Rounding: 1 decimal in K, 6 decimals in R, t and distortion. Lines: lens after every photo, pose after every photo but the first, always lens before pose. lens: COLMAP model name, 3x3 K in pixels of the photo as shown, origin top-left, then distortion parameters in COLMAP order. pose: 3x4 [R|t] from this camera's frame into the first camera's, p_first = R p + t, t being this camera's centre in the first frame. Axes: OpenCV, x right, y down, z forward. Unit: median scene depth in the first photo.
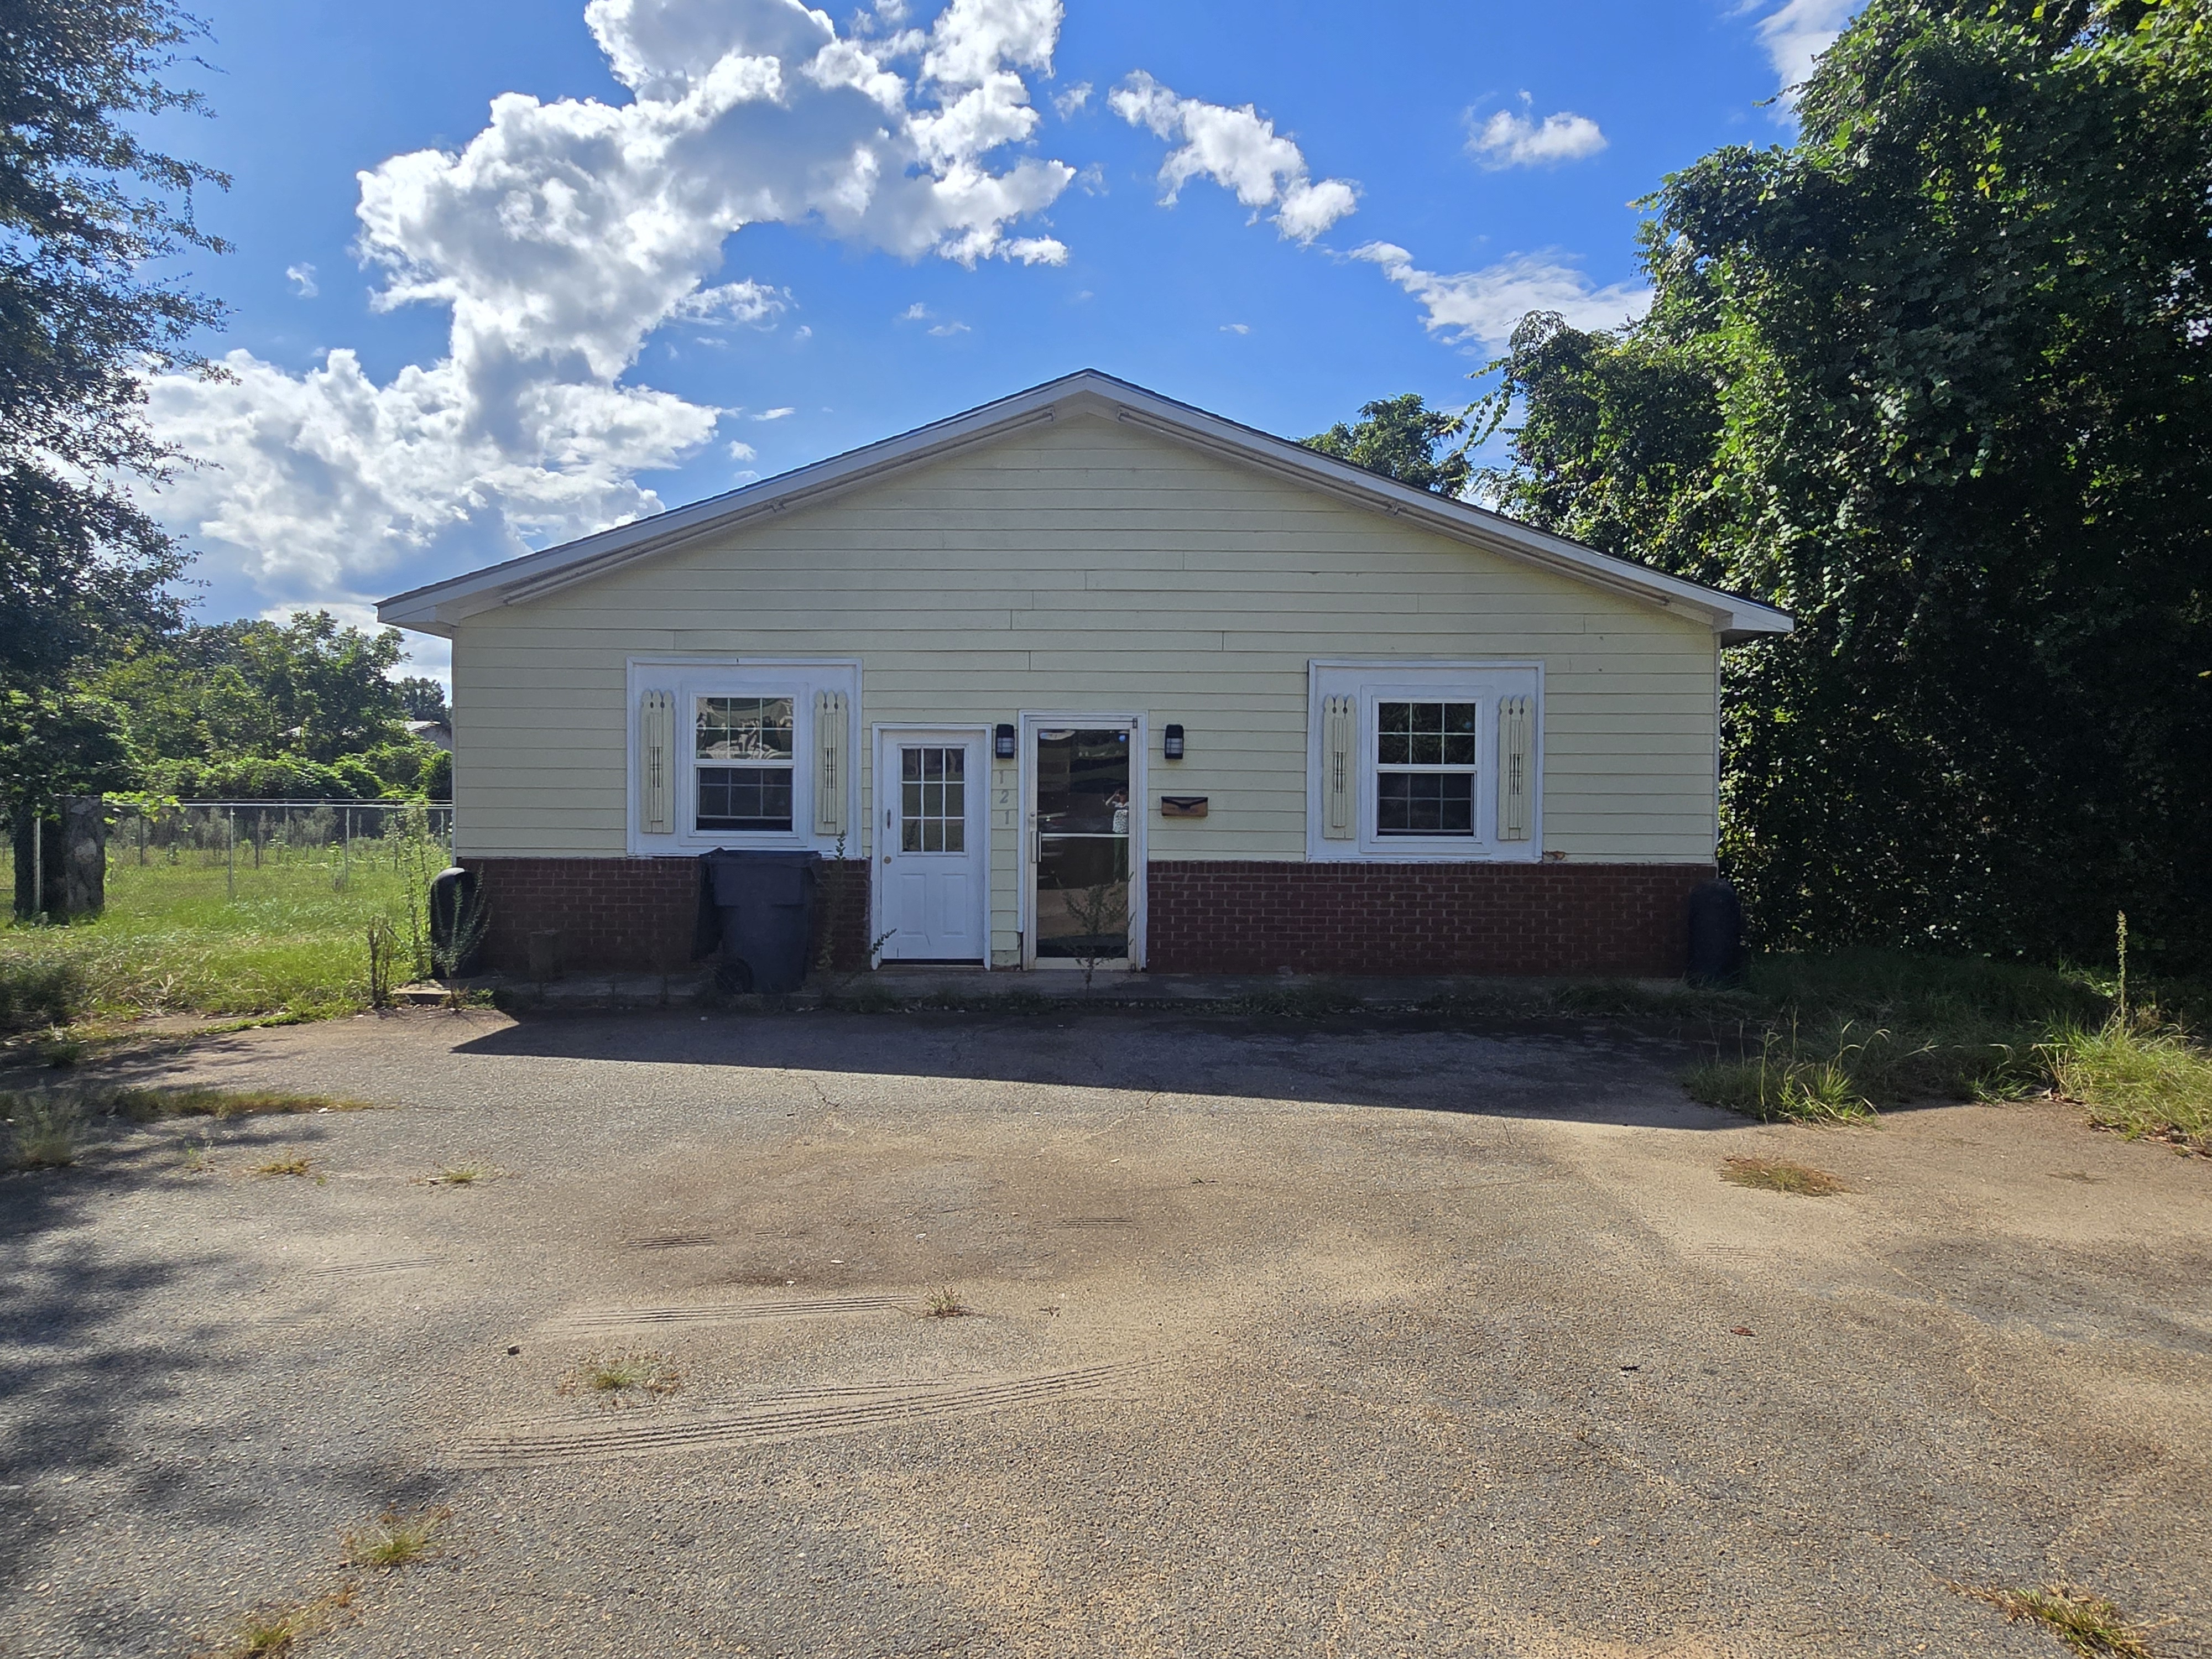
lens RADIAL K [[1377.8, 0, 1054.9], [0, 1377.8, 836.3], [0, 0, 1]] dist [0.002386, 0.003374]
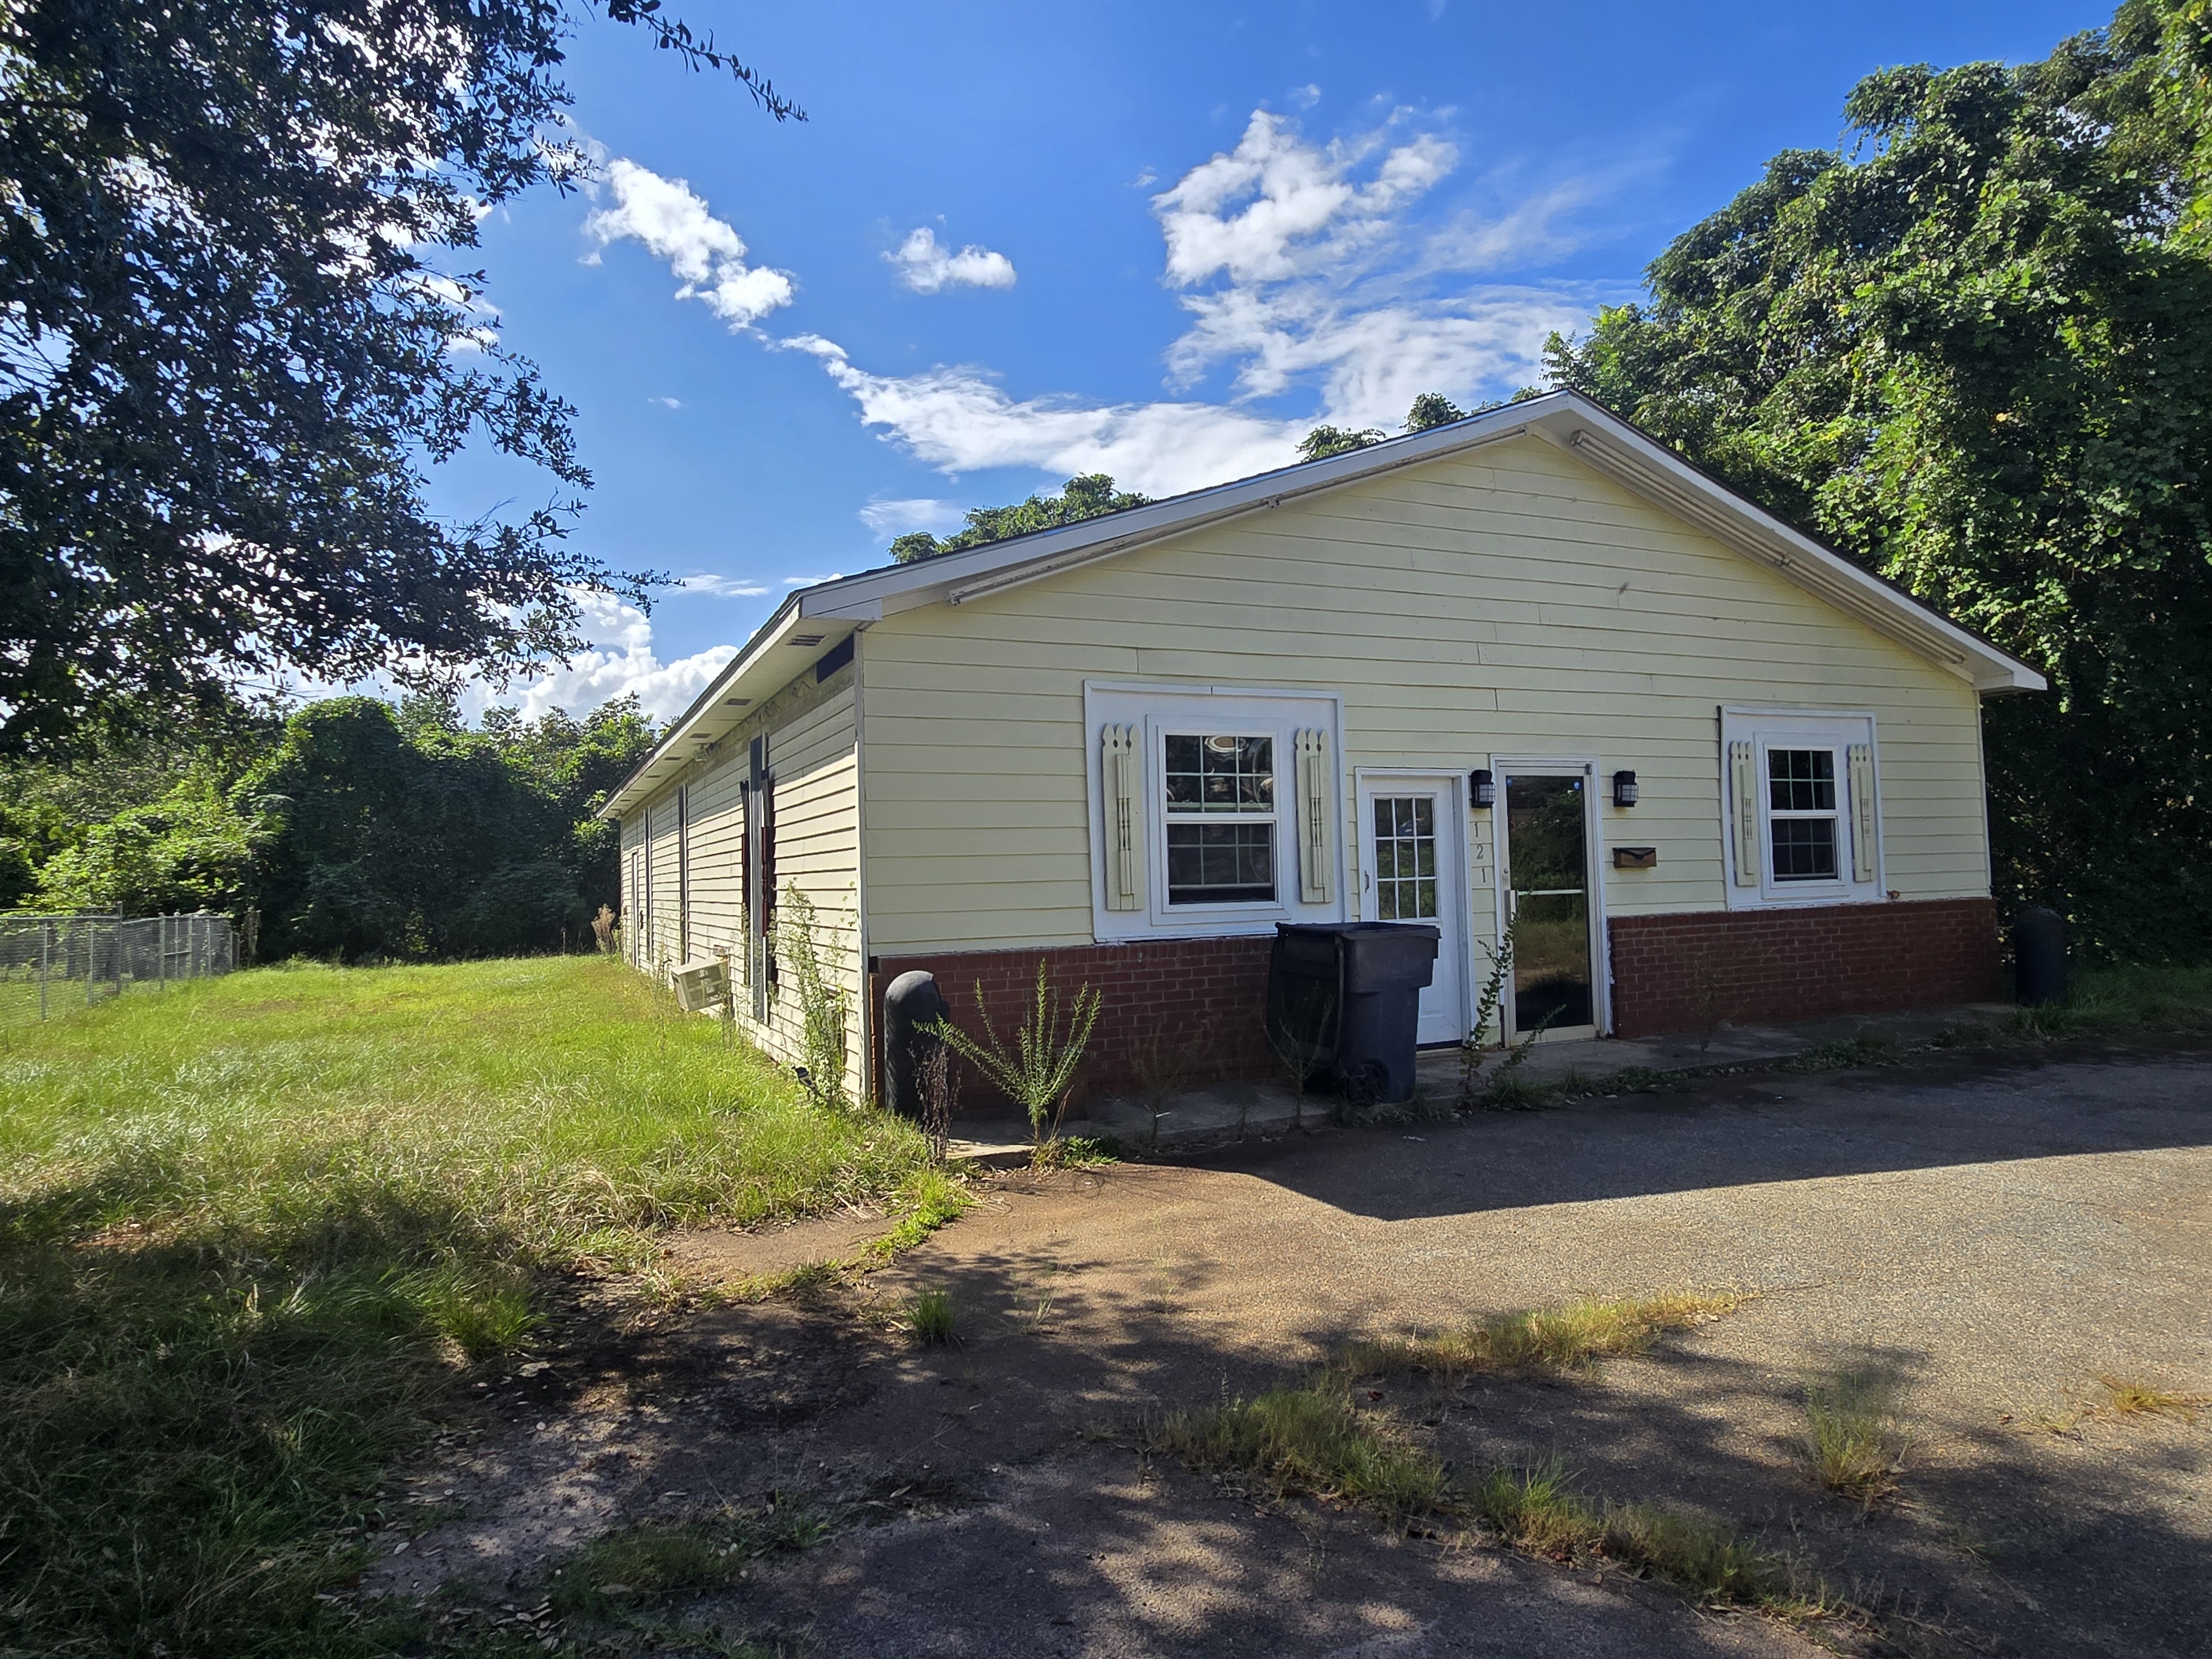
lens RADIAL K [[1377.8, 0, 1054.9], [0, 1377.8, 836.3], [0, 0, 1]] dist [0.002386, 0.003374]
pose [[0.891175, -0.017786, 0.453311, -0.679292], [0.046122, 0.997606, -0.051529, -0.005737], [-0.451309, 0.066829, 0.889862, 0.337935]]
